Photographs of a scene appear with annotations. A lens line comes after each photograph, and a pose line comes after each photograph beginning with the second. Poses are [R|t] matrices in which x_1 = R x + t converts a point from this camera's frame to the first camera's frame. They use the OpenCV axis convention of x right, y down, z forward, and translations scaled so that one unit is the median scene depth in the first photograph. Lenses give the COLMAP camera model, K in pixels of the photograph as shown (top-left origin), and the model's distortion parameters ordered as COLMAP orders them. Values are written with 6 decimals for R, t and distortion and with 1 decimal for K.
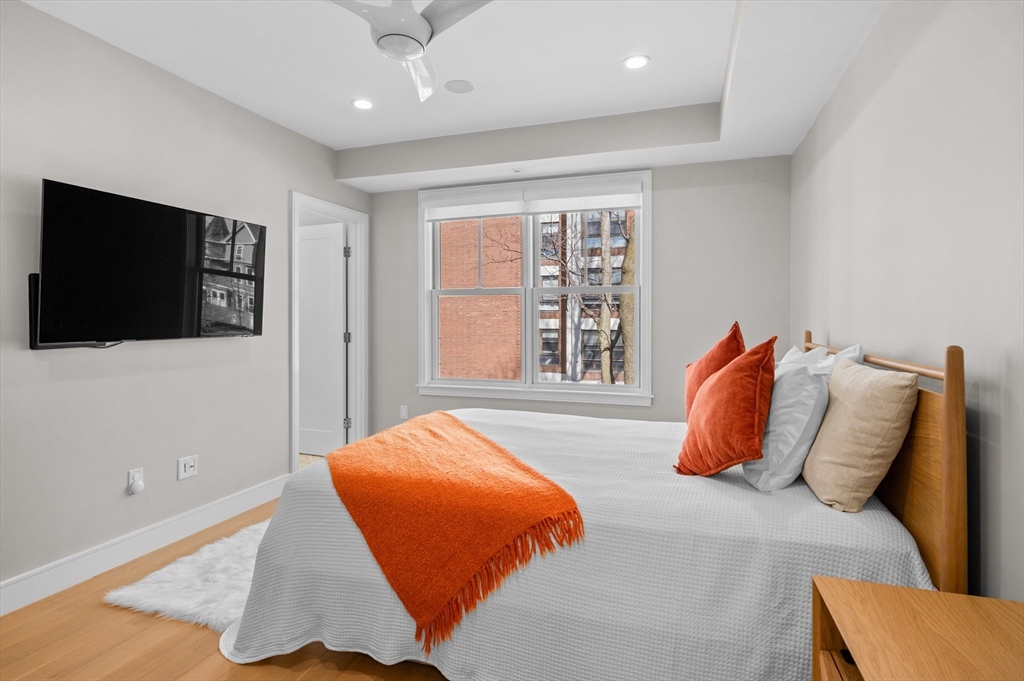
lens RADIAL K [[532.7, 0, 511.1], [0, 532.7, 337.0], [0, 0, 1]] dist [0.000466, 0.000279]
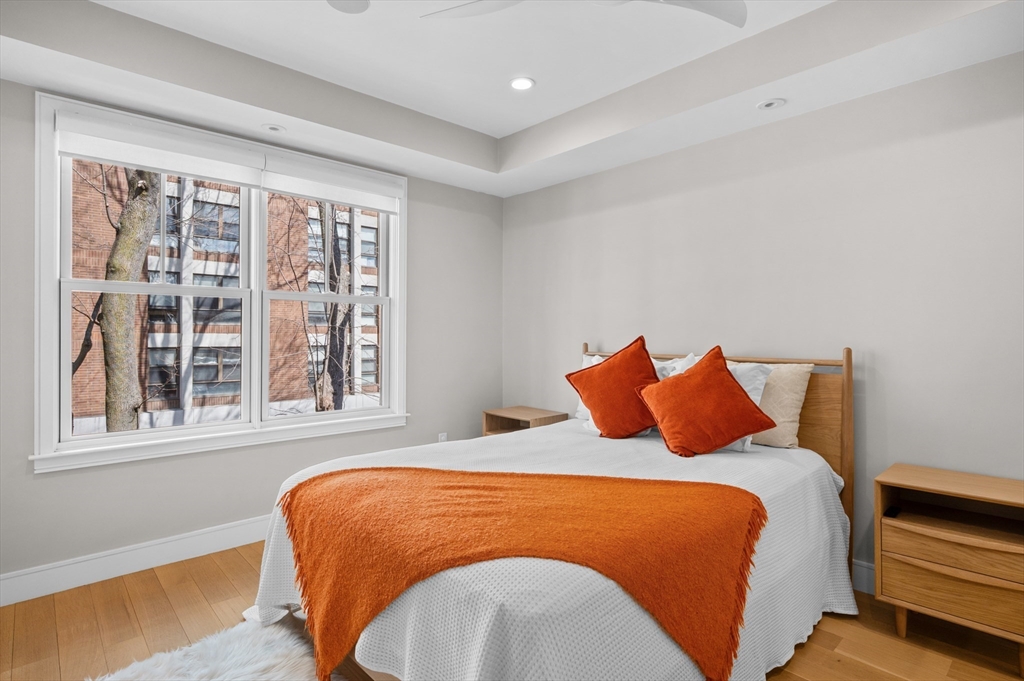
lens RADIAL K [[532.7, 0, 511.1], [0, 532.7, 337.0], [0, 0, 1]] dist [0.000466, 0.000279]
pose [[0.475767, -0.001467, 0.879570, -0.485988], [0.027297, 0.999542, -0.013098, -0.009588], [-0.879147, 0.030242, 0.475589, 0.387045]]
